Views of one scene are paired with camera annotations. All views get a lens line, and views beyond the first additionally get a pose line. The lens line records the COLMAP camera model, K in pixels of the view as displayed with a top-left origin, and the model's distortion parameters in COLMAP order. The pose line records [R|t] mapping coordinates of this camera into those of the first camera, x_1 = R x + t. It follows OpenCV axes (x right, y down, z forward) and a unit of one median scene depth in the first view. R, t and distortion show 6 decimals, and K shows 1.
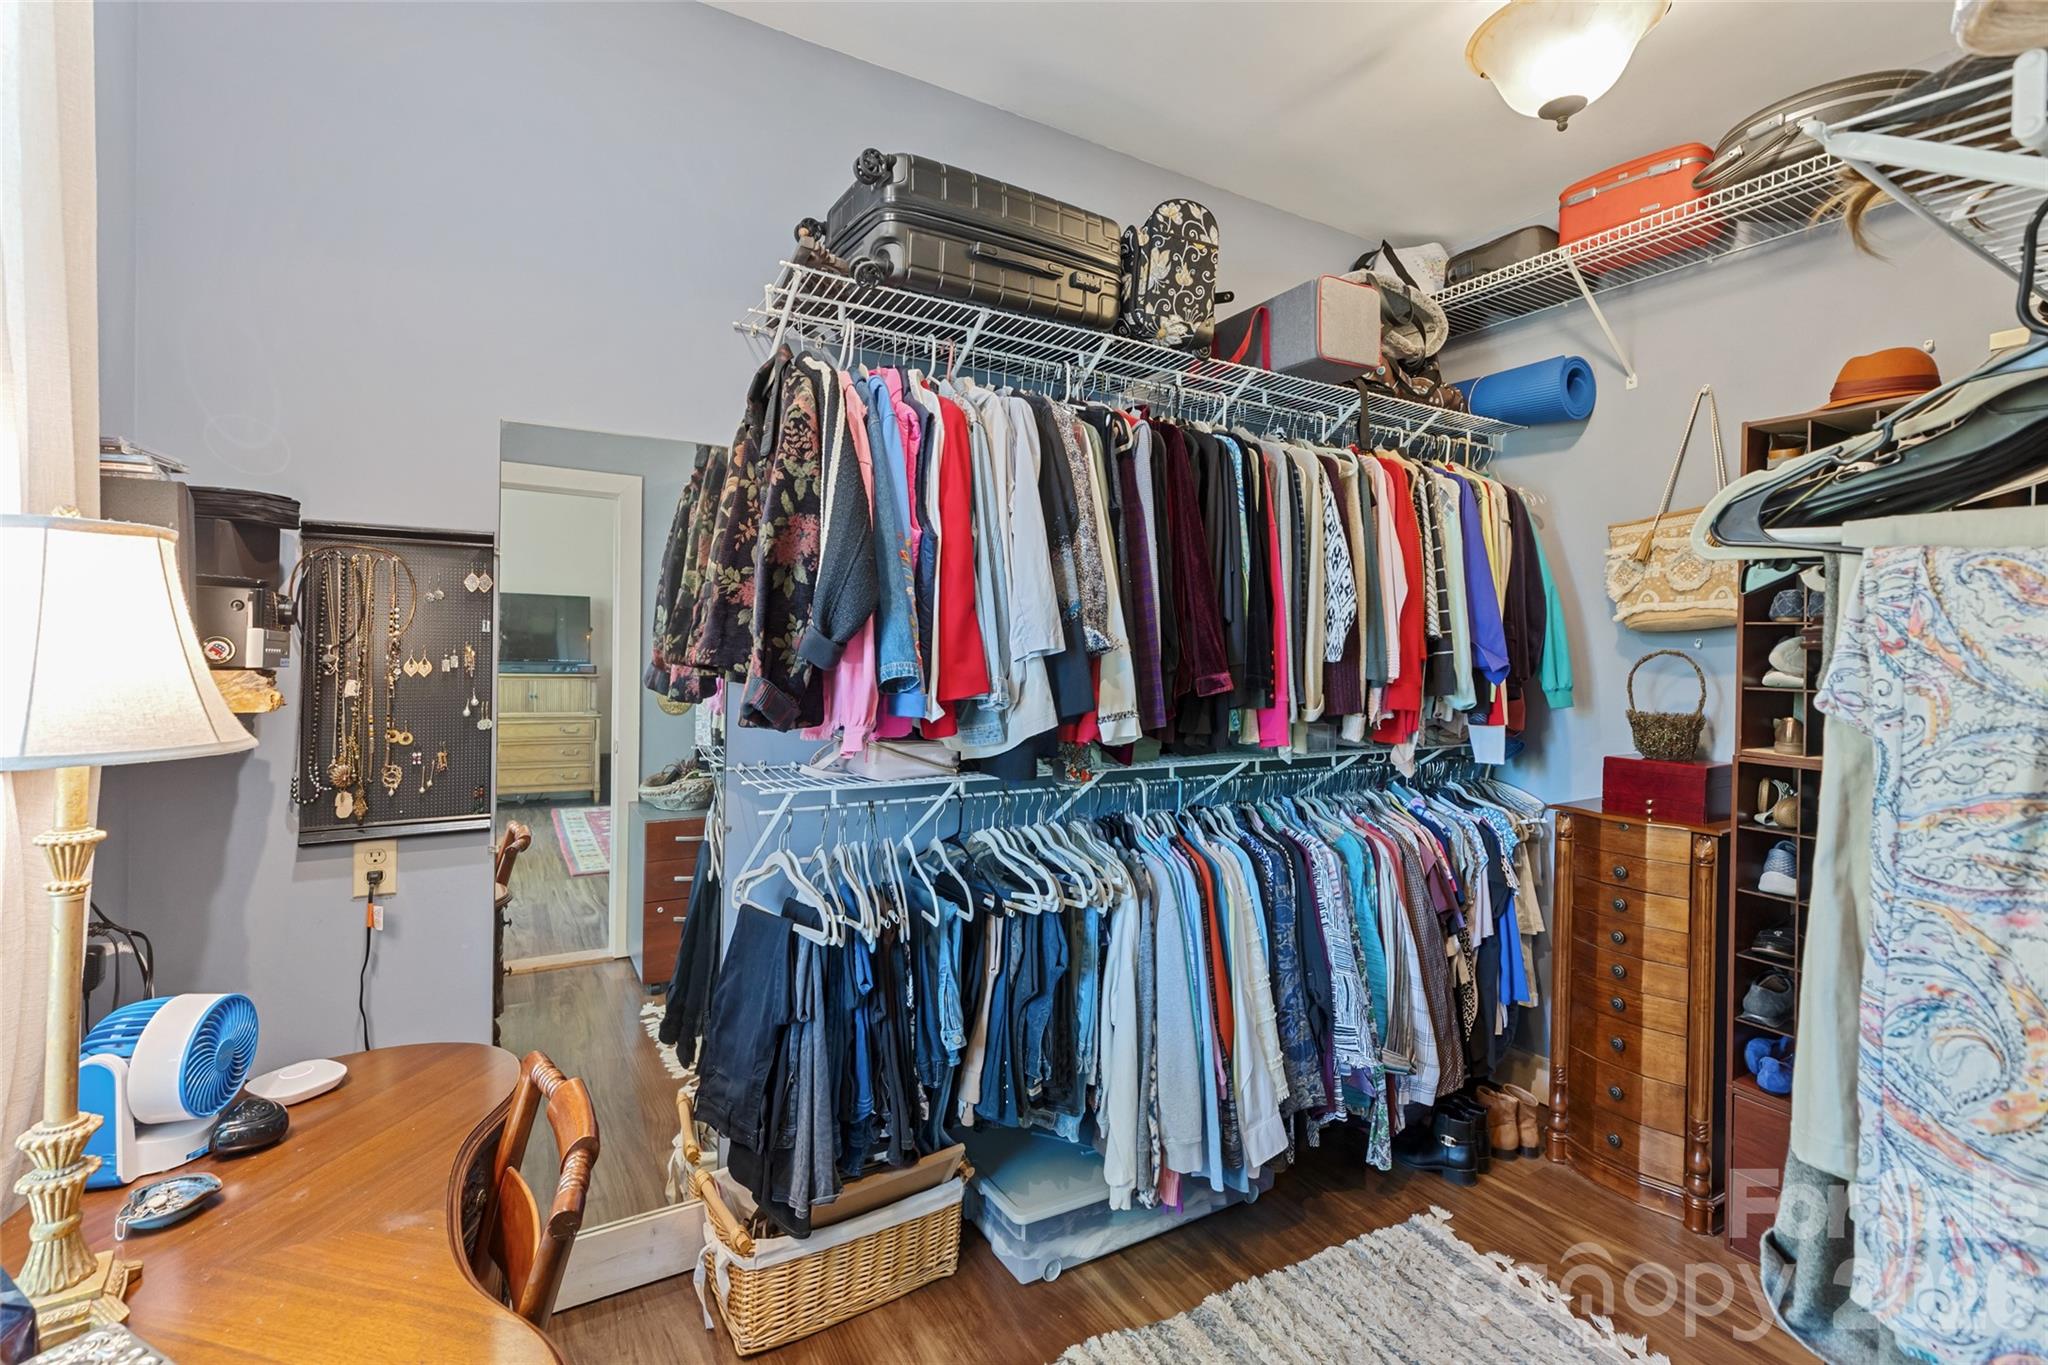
lens RADIAL K [[947.1, 0, 1027.2], [0, 947.1, 664.2], [0, 0, 1]] dist [0.001846, -0.000311]
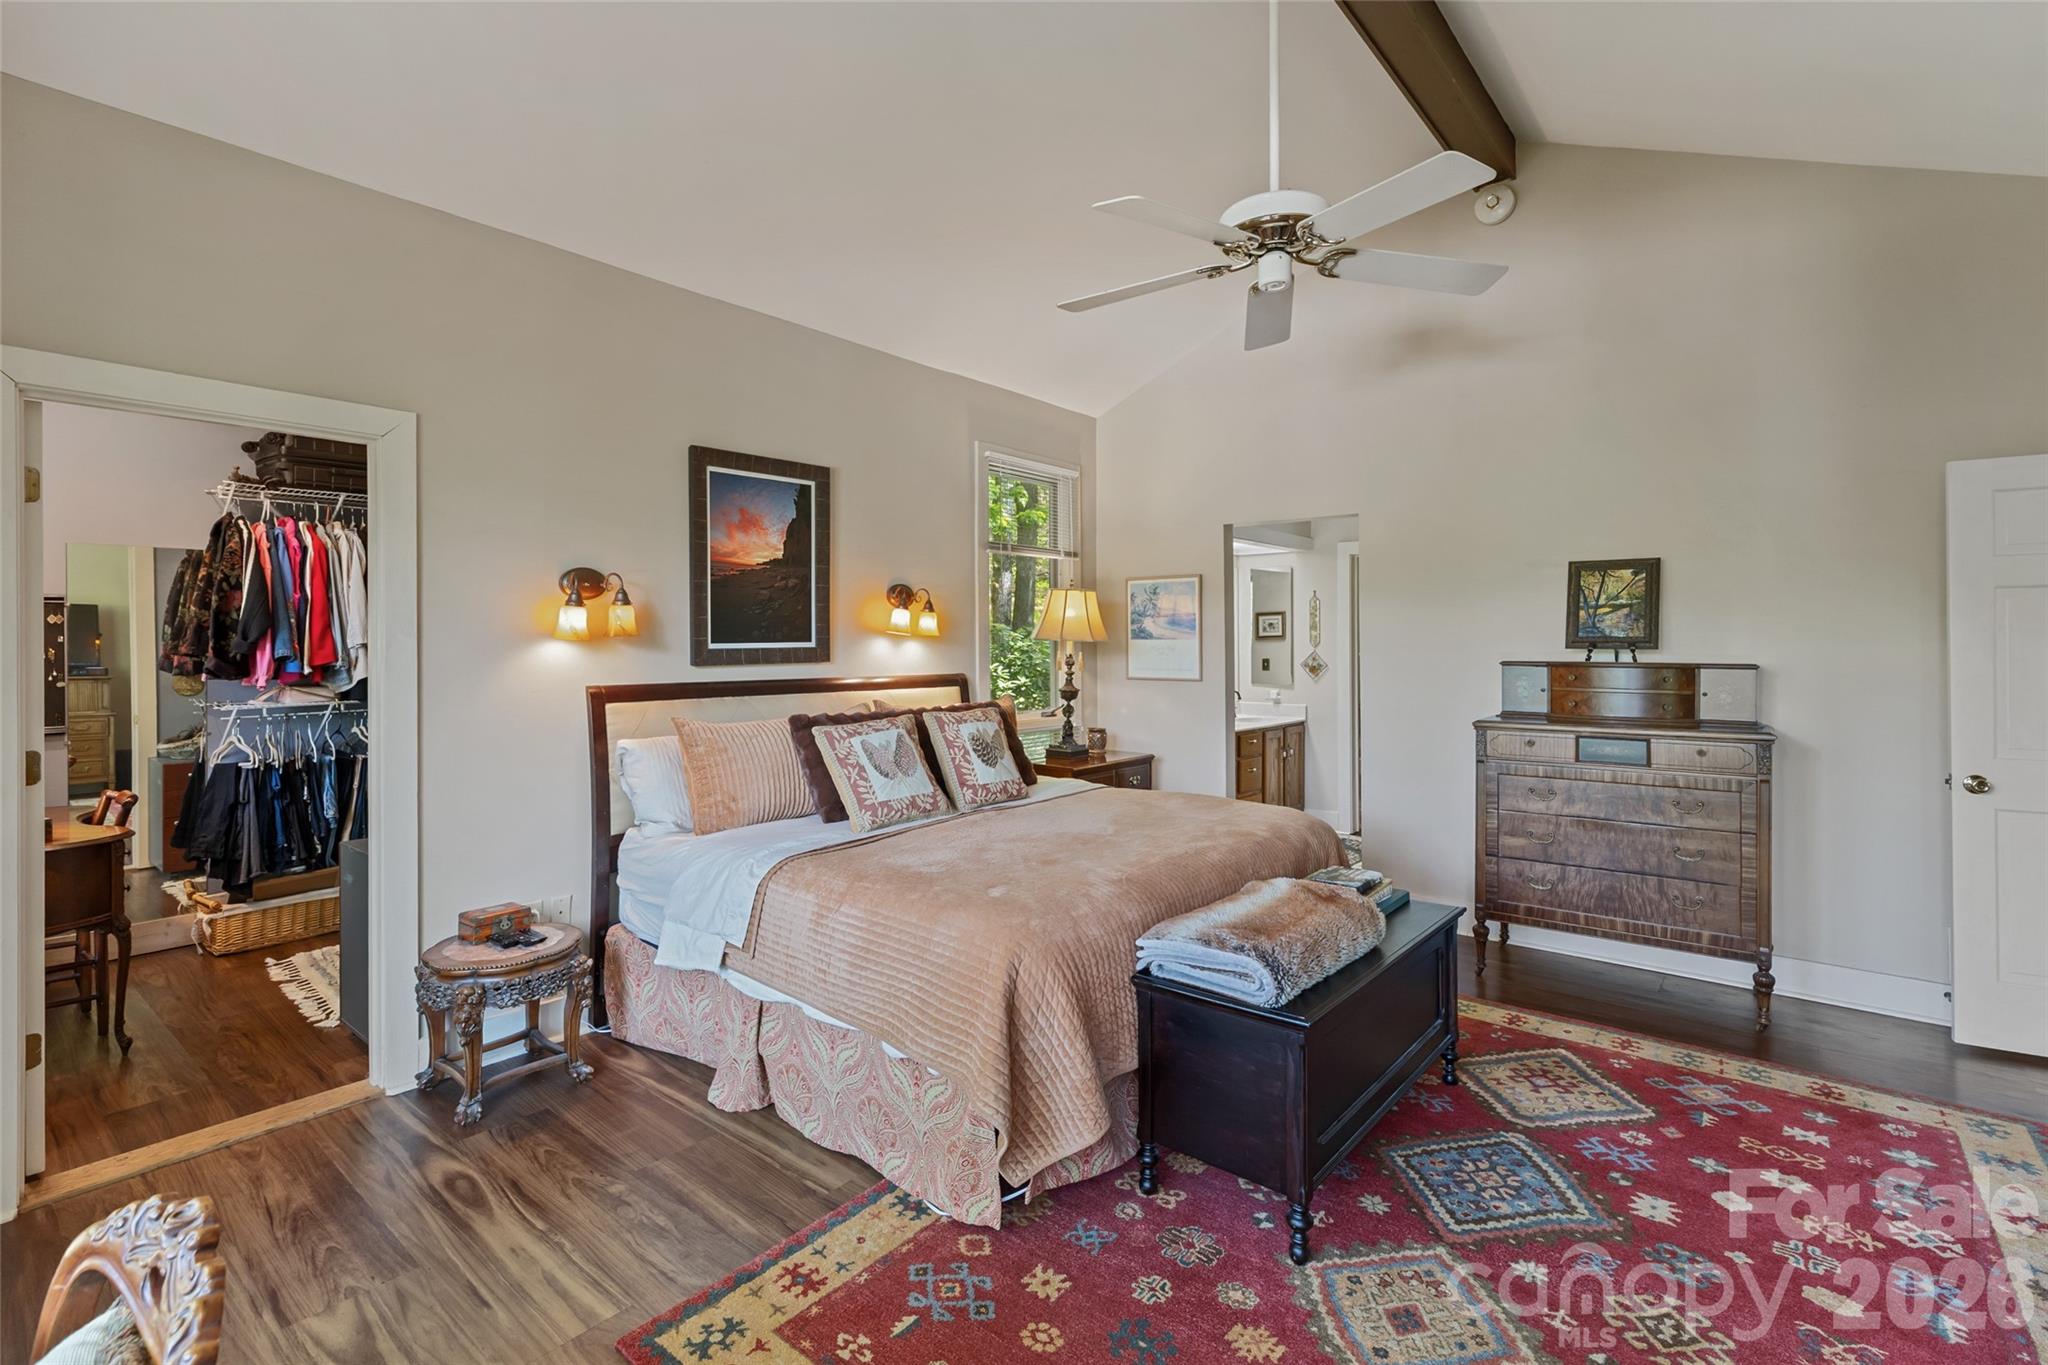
lens RADIAL K [[927.1, 0, 1020.0], [0, 927.1, 649.0], [0, 0, 1]] dist [0.005637, 0.000343]
pose [[0.937282, -0.027324, 0.347499, 0.737085], [0.028841, 0.999584, 0.000807, 0.043902], [-0.347376, 0.009266, 0.937680, -1.749823]]
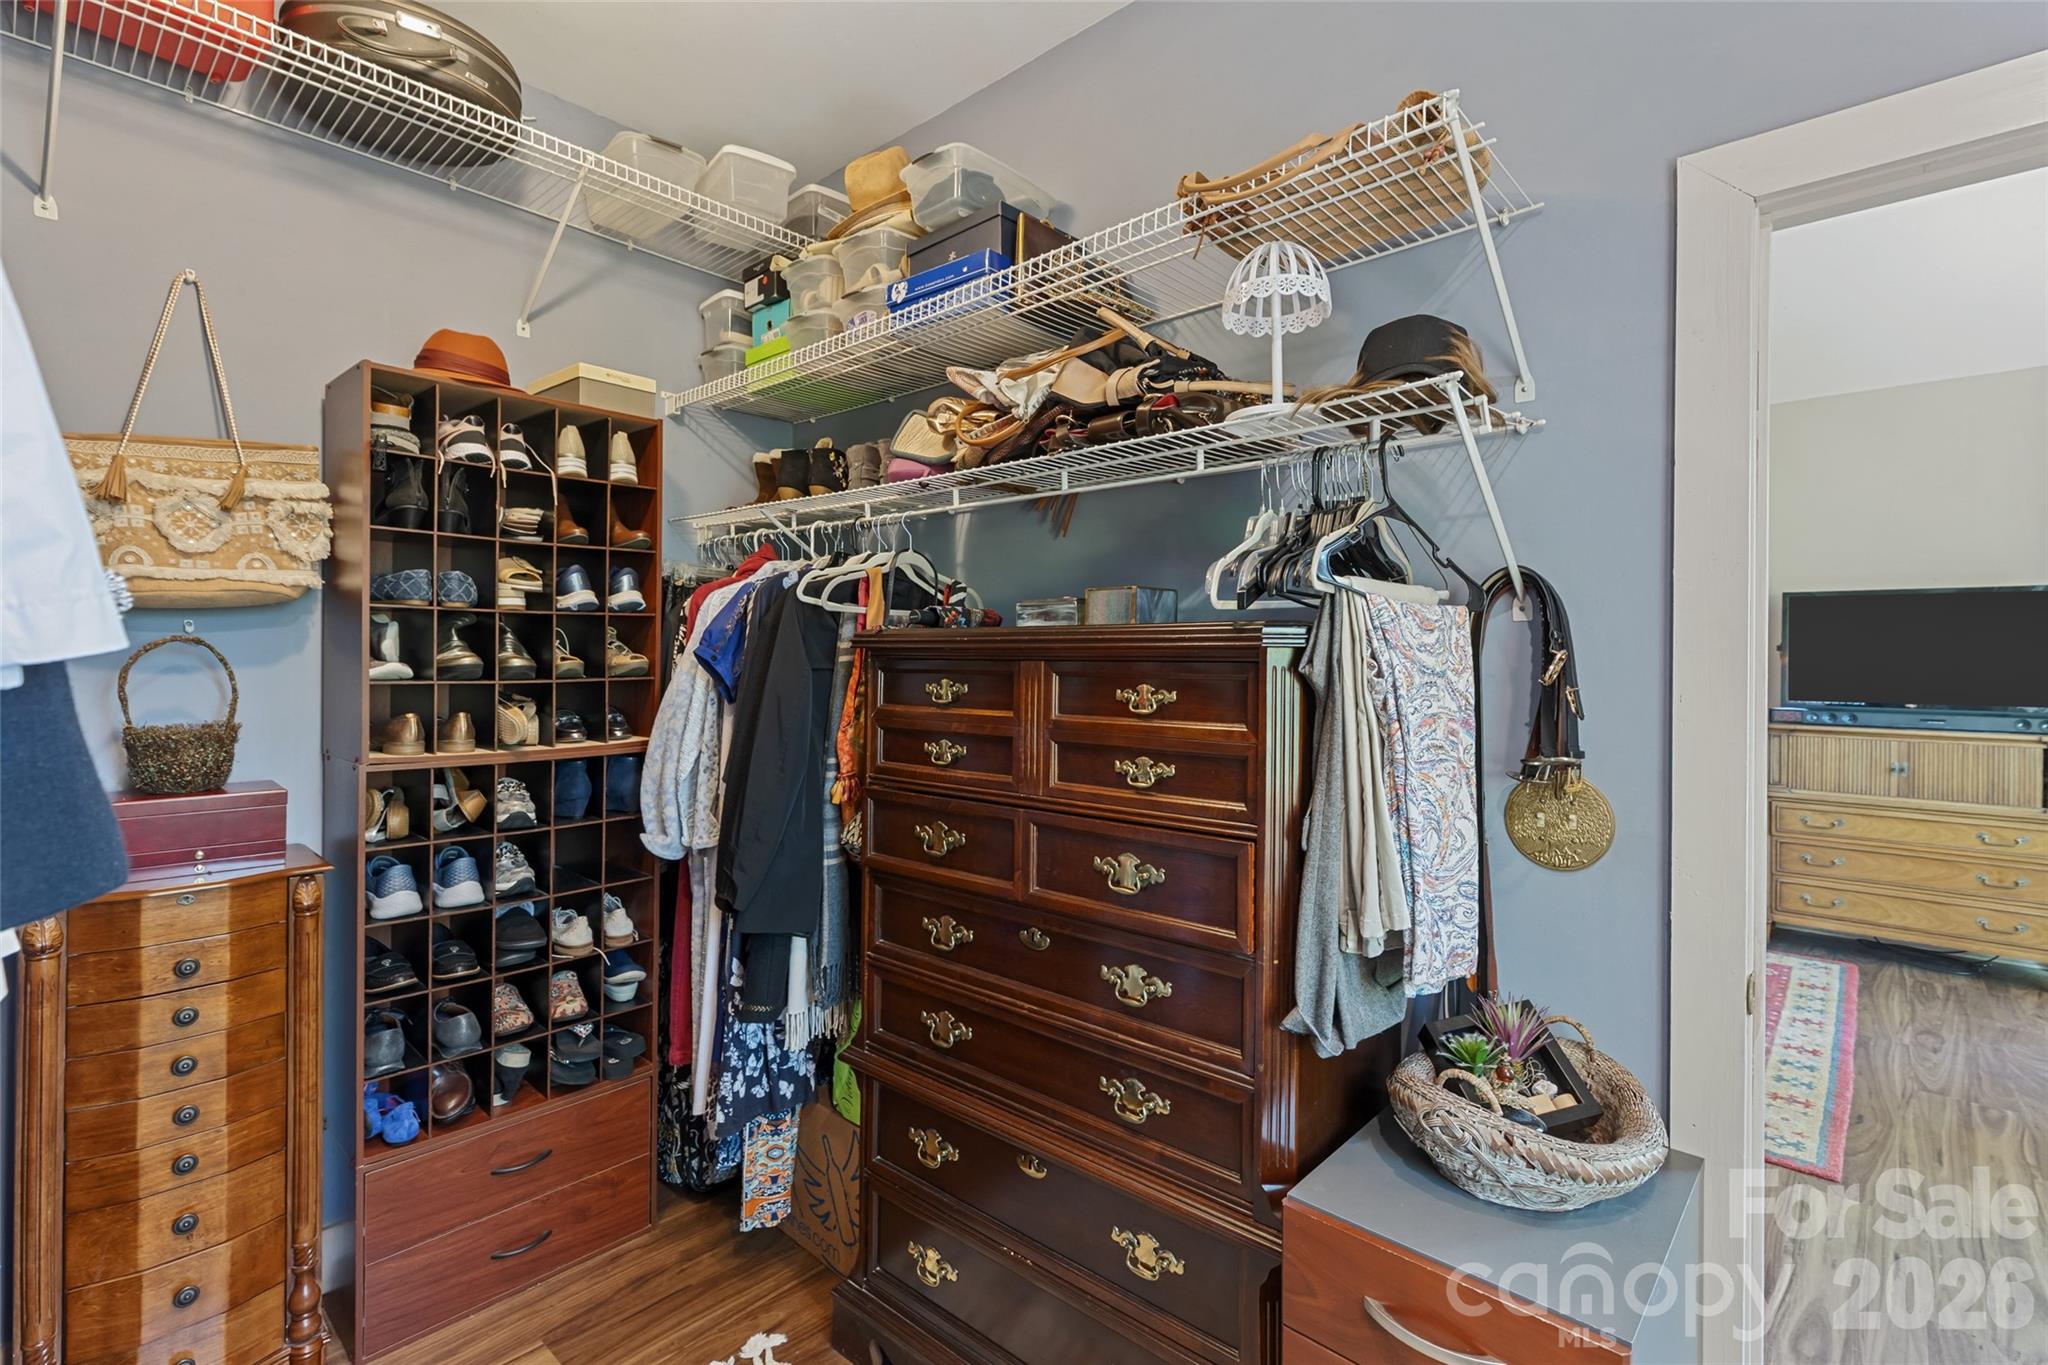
lens RADIAL K [[947.1, 0, 1027.2], [0, 947.1, 664.2], [0, 0, 1]] dist [0.001846, -0.000311]
pose [[-0.319949, -0.024266, 0.947124, -0.316142], [-0.003439, 0.999695, 0.024451, -0.021339], [-0.947429, 0.004566, -0.319934, 1.048905]]
